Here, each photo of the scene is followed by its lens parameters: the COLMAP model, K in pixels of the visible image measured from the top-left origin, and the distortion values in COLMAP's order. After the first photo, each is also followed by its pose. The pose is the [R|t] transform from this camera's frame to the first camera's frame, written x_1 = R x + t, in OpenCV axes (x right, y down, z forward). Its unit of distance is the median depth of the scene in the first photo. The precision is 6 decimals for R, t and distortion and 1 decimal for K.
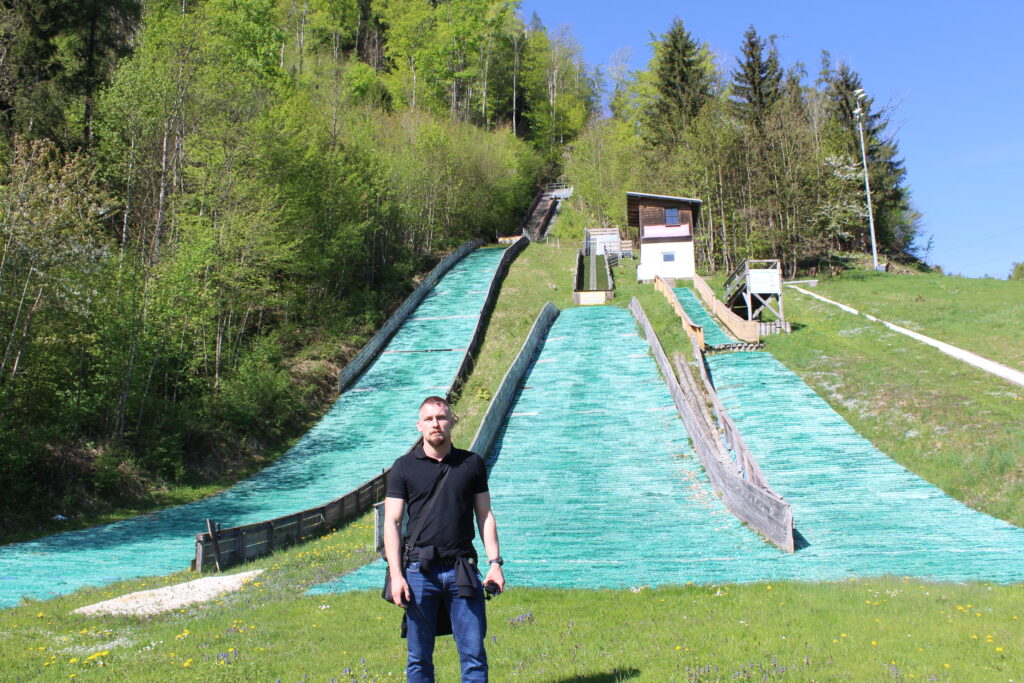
lens RADIAL K [[857.4, 0, 512.0], [0, 857.4, 341.5], [0, 0, 1]] dist [-0.174439, 0.161710]
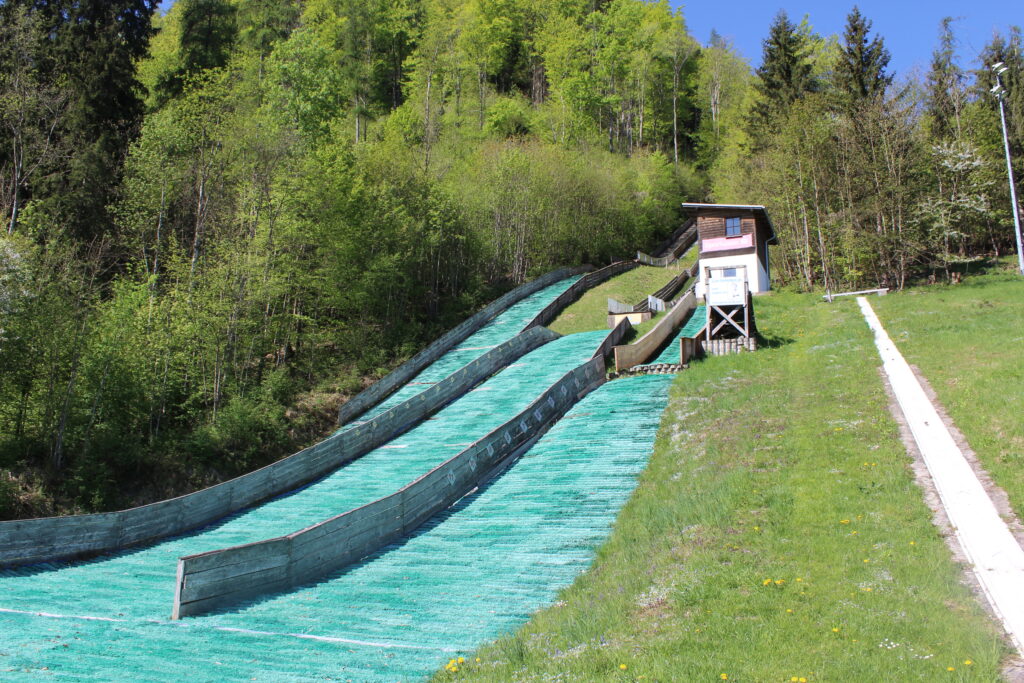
lens RADIAL K [[857.4, 0, 512.0], [0, 857.4, 341.5], [0, 0, 1]] dist [-0.174439, 0.161710]
pose [[0.958118, -0.033016, -0.284466, 0.206569], [0.021695, 0.998846, -0.042858, 0.006825], [0.285552, 0.034891, 0.957728, 0.077929]]
